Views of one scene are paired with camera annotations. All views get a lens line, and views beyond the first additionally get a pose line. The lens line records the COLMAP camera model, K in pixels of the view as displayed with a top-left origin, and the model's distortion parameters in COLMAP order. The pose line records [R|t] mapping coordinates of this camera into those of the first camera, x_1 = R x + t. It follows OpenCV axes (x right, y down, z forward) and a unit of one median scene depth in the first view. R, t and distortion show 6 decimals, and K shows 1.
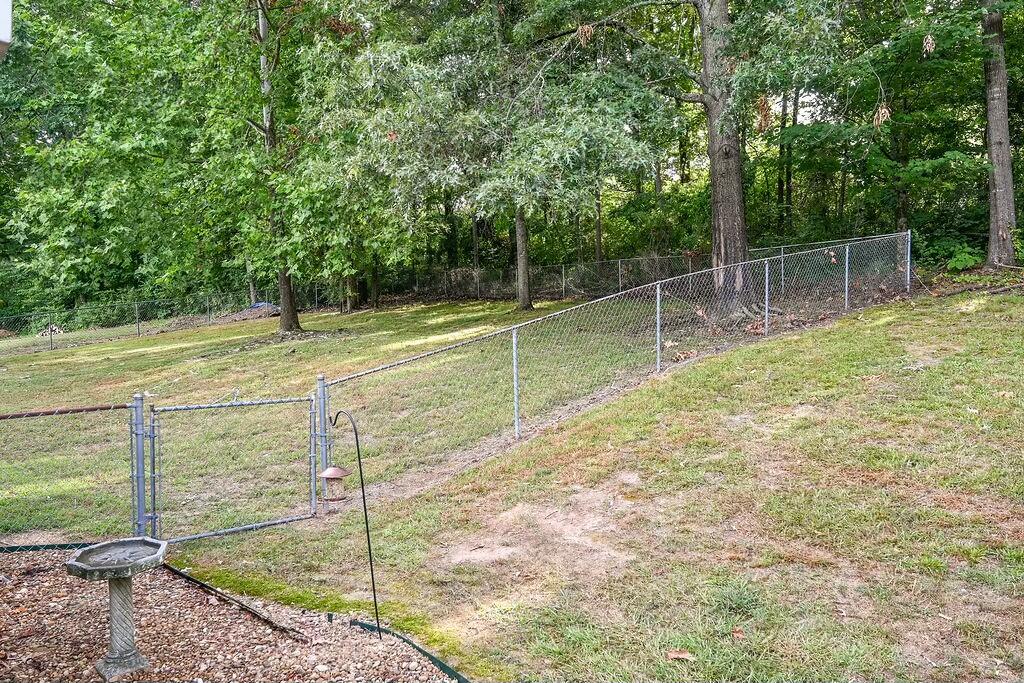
lens RADIAL K [[753.1, 0, 514.8], [0, 753.1, 343.3], [0, 0, 1]] dist [-0.015360, 0.003721]
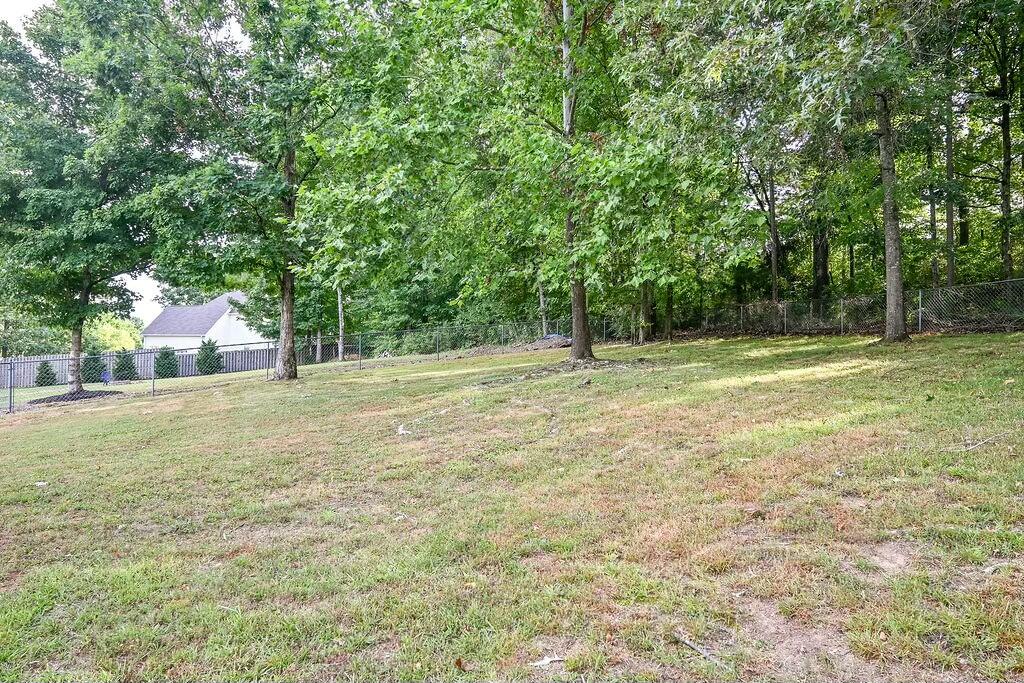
lens RADIAL K [[628.0, 0, 511.4], [0, 628.0, 340.4], [0, 0, 1]] dist [-0.001218, 0.000435]
pose [[0.924672, 0.025254, -0.379927, -0.119223], [-0.048970, 0.997399, -0.052885, 0.005333], [0.377603, 0.067507, 0.923503, 0.357319]]
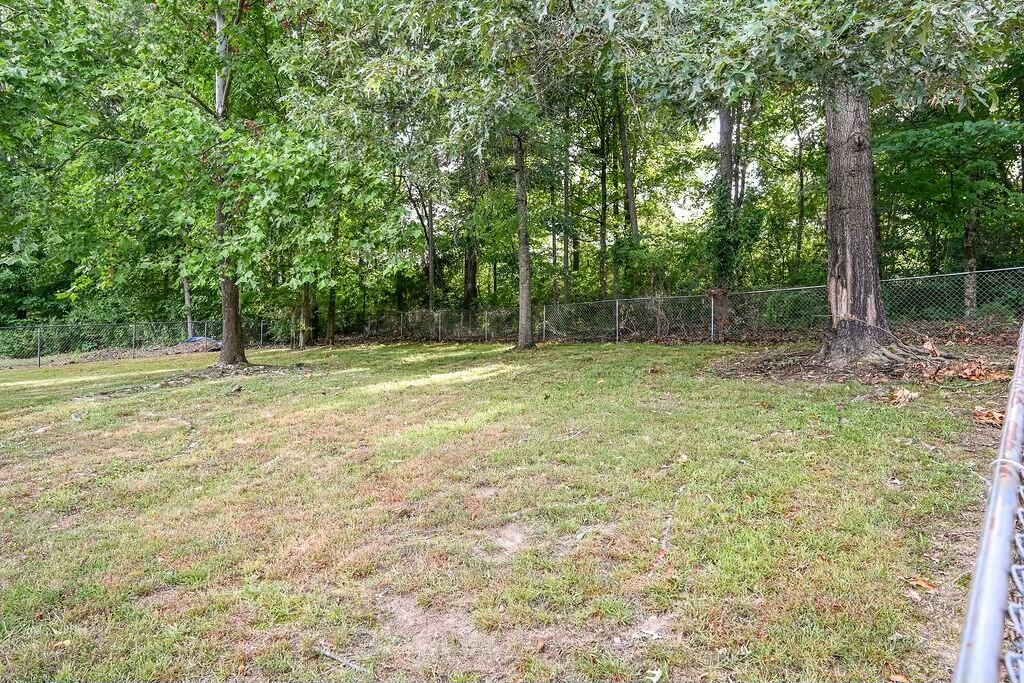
lens RADIAL K [[628.0, 0, 516.2], [0, 628.0, 340.5], [0, 0, 1]] dist [-0.001218, 0.000435]
pose [[0.989482, 0.040094, 0.138991, -0.115136], [-0.028895, 0.996240, -0.081681, 0.004946], [-0.141744, 0.076806, 0.986919, 0.359860]]
